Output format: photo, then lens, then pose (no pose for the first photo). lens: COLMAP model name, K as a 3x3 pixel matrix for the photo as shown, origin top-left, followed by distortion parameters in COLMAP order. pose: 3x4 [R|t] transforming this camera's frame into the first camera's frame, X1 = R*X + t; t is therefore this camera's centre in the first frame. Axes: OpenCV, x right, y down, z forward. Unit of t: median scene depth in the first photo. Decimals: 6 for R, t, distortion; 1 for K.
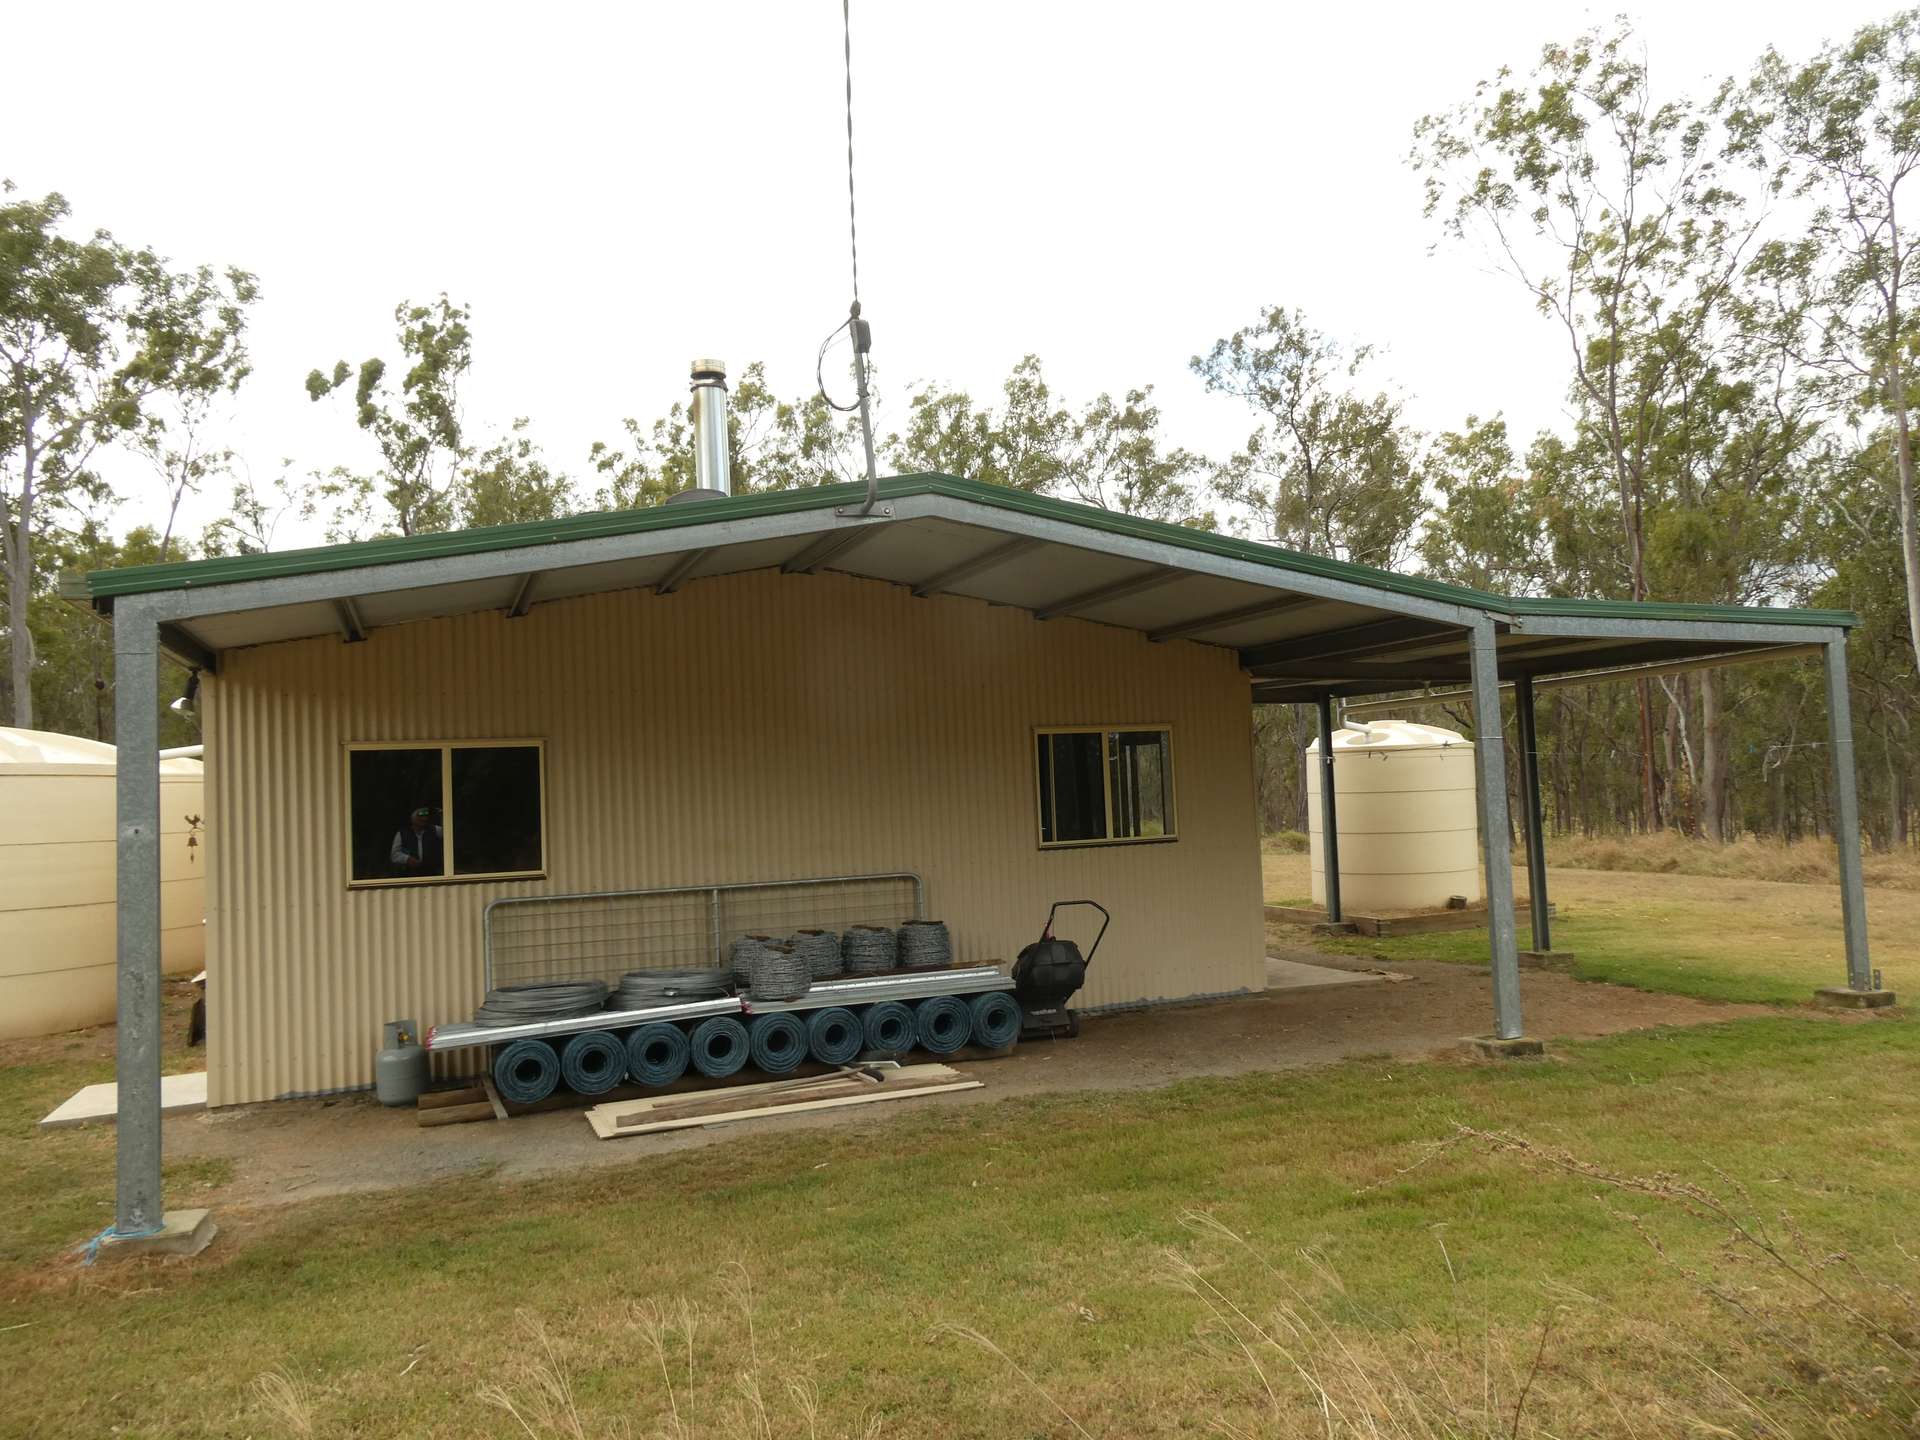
lens RADIAL K [[1348.7, 0, 964.9], [0, 1348.7, 728.3], [0, 0, 1]] dist [-0.014640, -0.003885]
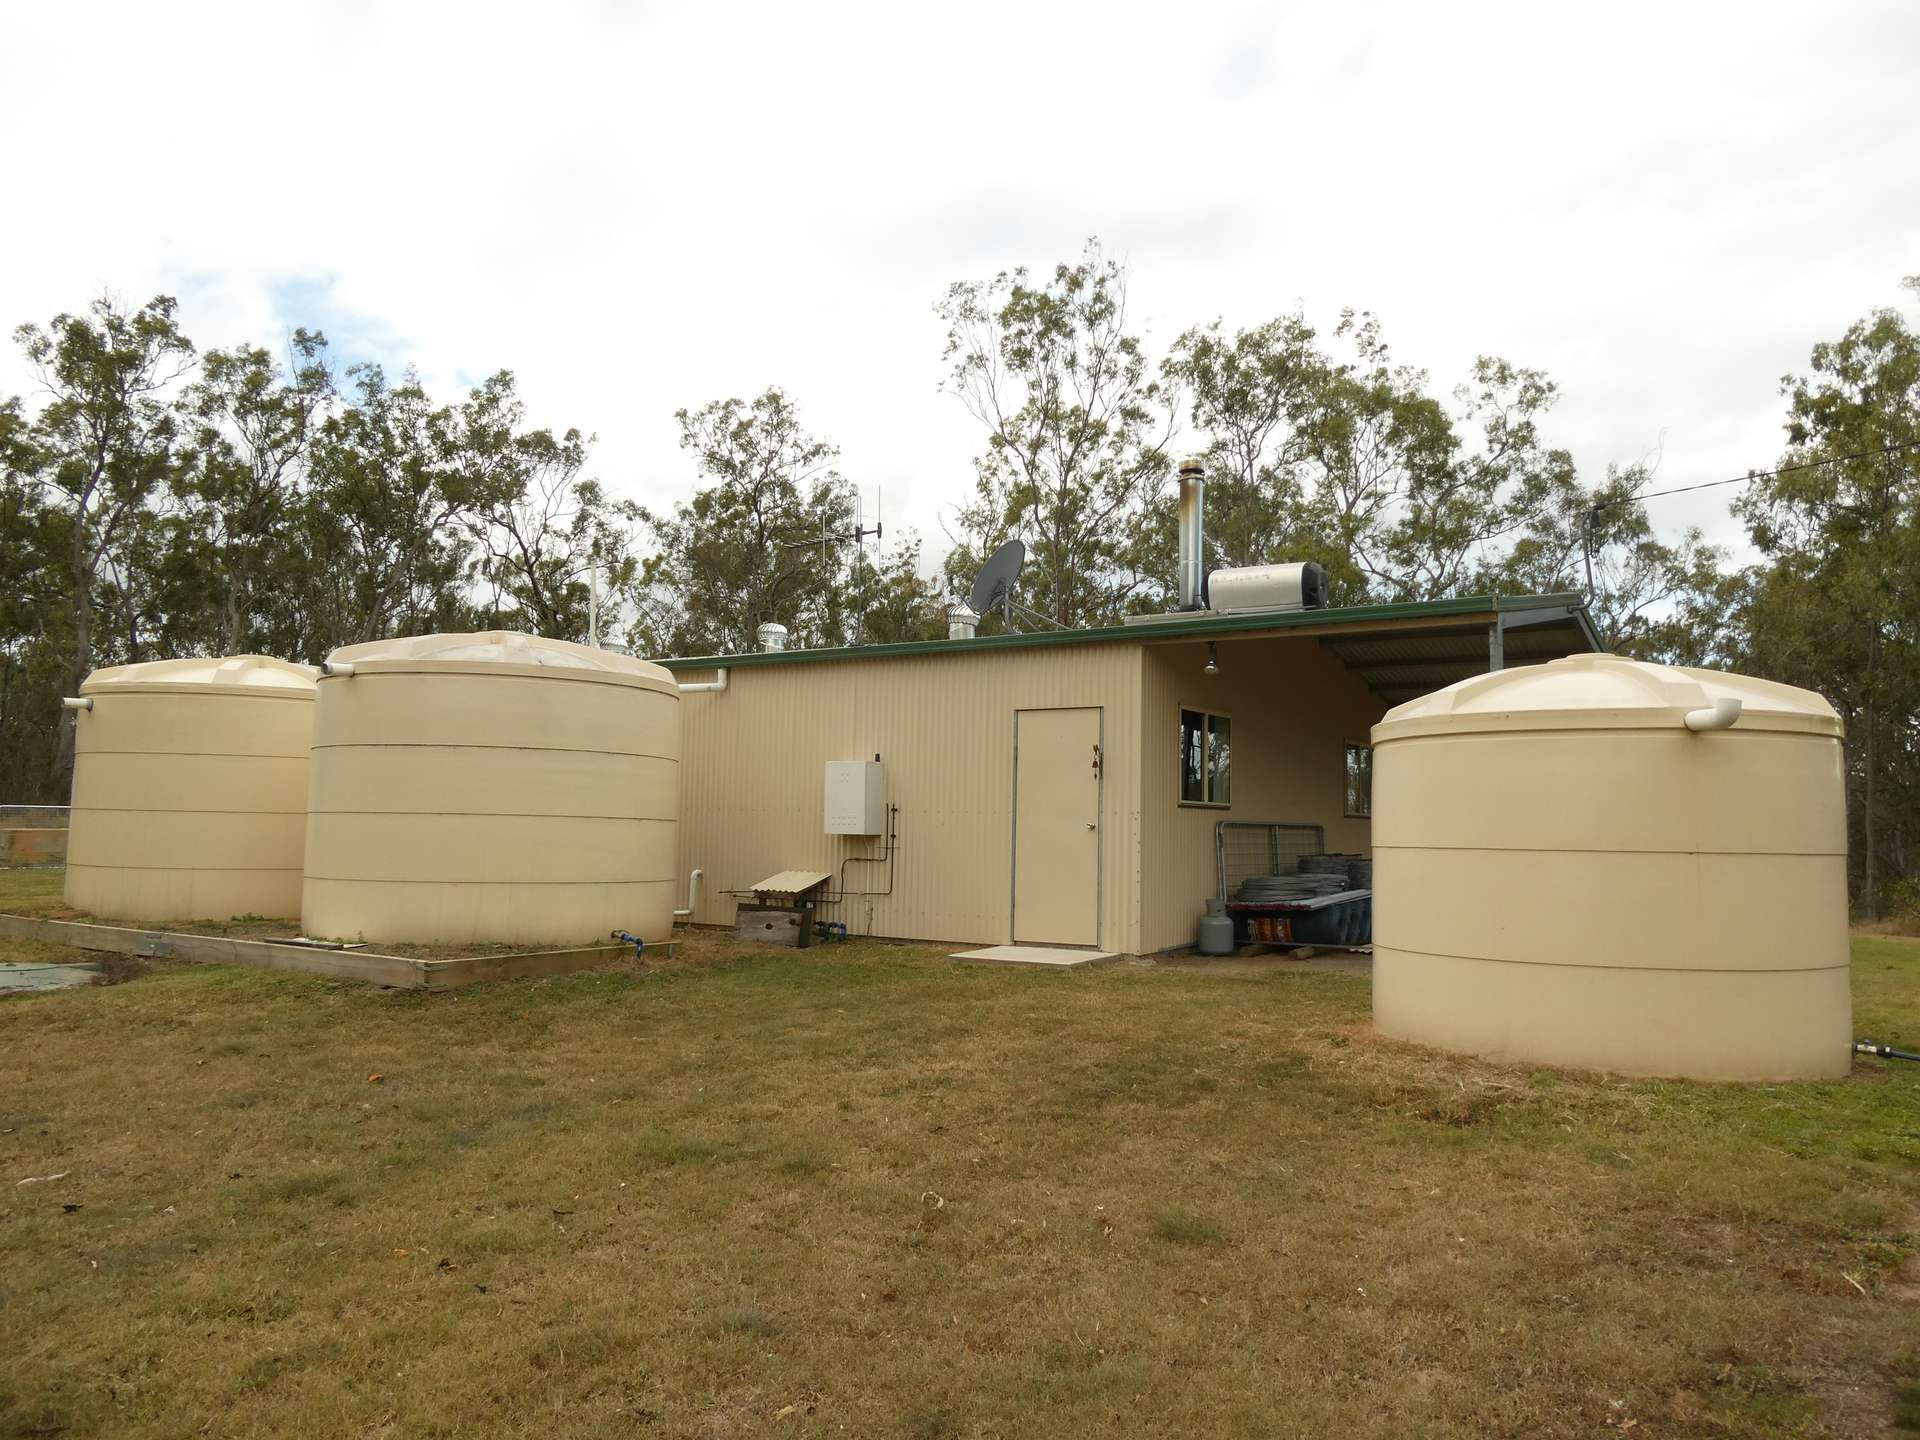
lens RADIAL K [[1348.7, 0, 964.9], [0, 1348.7, 728.3], [0, 0, 1]] dist [-0.014640, -0.003885]
pose [[0.792037, 0.098511, 0.602472, -0.391027], [-0.078885, 0.995136, -0.059009, 0.034888], [-0.605354, -0.000789, 0.795956, -0.010259]]
